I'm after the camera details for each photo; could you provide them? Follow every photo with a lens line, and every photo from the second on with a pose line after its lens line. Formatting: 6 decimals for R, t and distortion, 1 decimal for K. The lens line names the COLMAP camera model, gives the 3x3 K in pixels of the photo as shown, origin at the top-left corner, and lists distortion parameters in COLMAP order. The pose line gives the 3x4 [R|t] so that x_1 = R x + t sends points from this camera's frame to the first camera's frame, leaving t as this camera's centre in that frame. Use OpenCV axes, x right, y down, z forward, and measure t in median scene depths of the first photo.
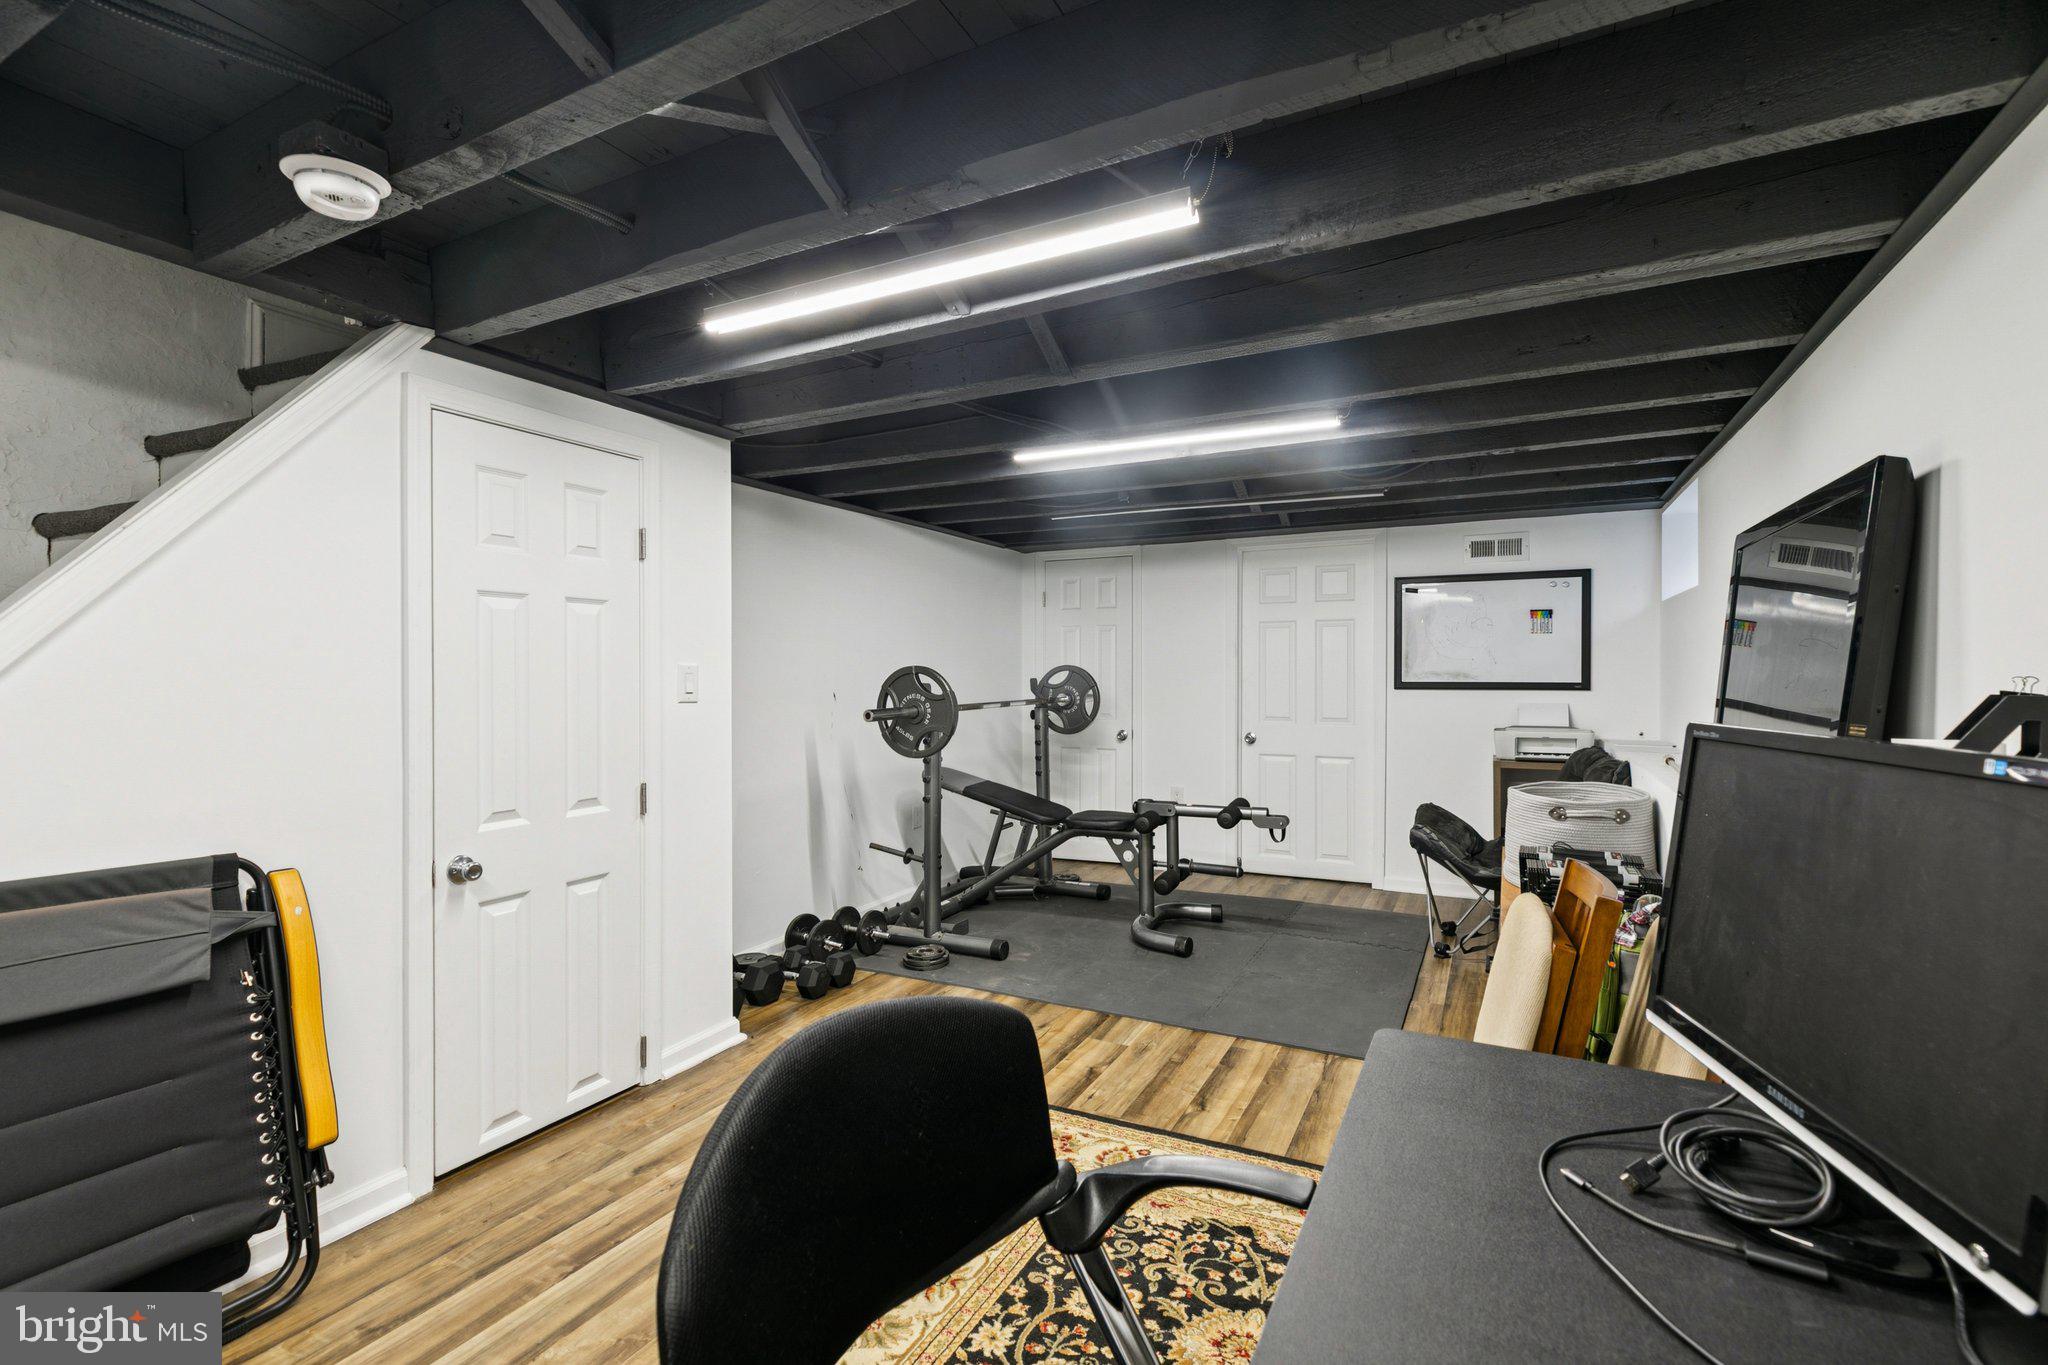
lens RADIAL K [[918.2, 0, 1020.9], [0, 918.2, 662.7], [0, 0, 1]] dist [0.000945, -0.000136]
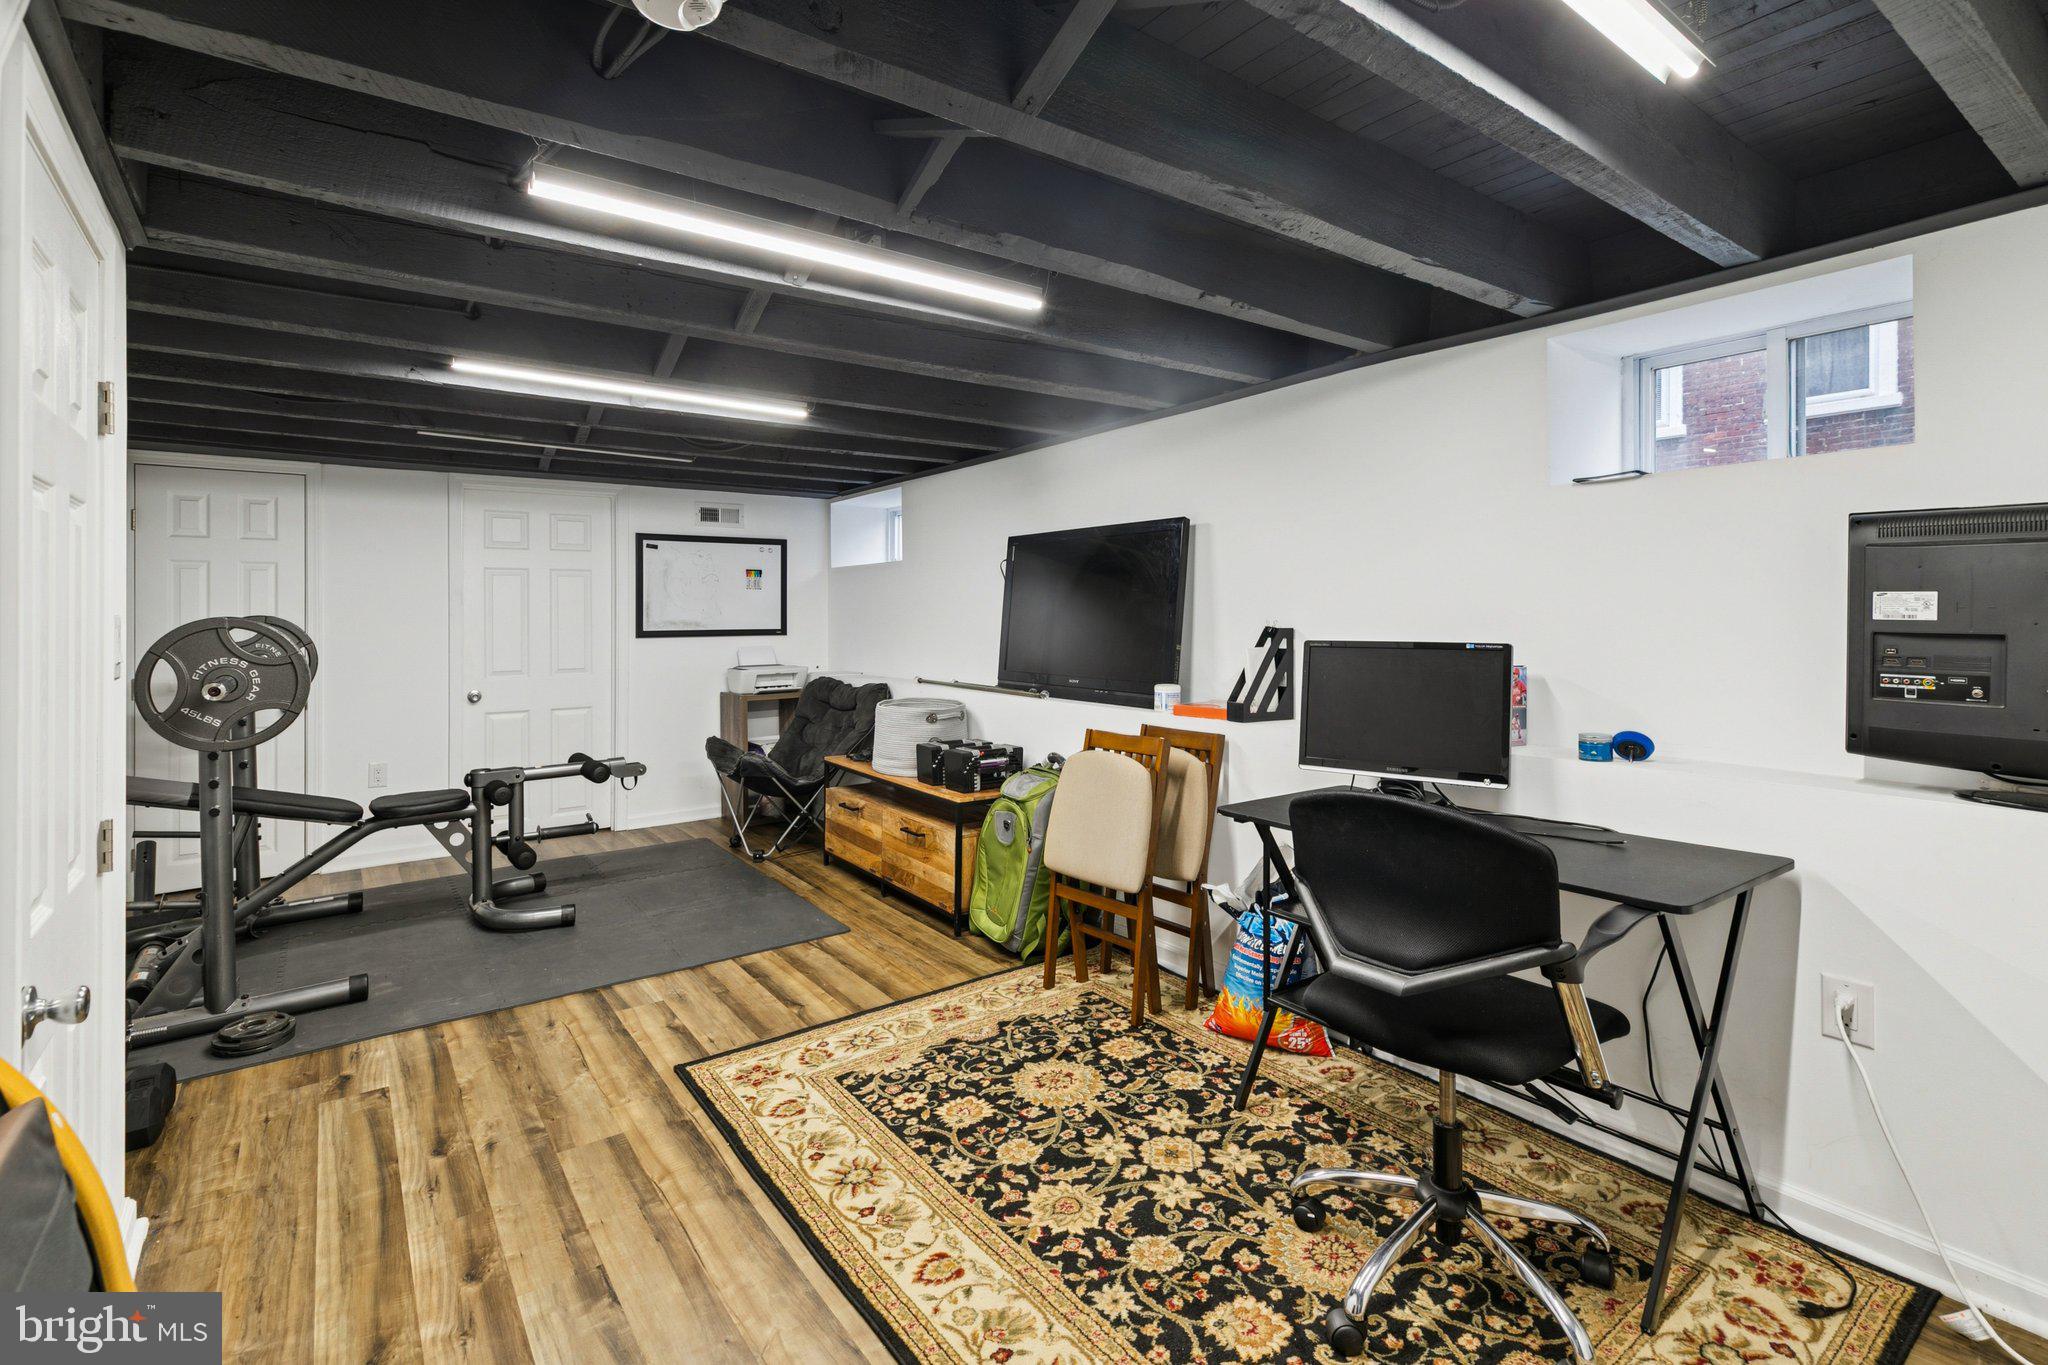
lens RADIAL K [[948.0, 0, 1013.3], [0, 948.0, 594.9], [0, 0, 1]] dist [0.001699, 0.000032]
pose [[0.446437, 0.018503, 0.894624, -0.491748], [-0.002367, 0.999807, -0.019497, -0.000666], [-0.894812, 0.006586, 0.446394, 0.156123]]
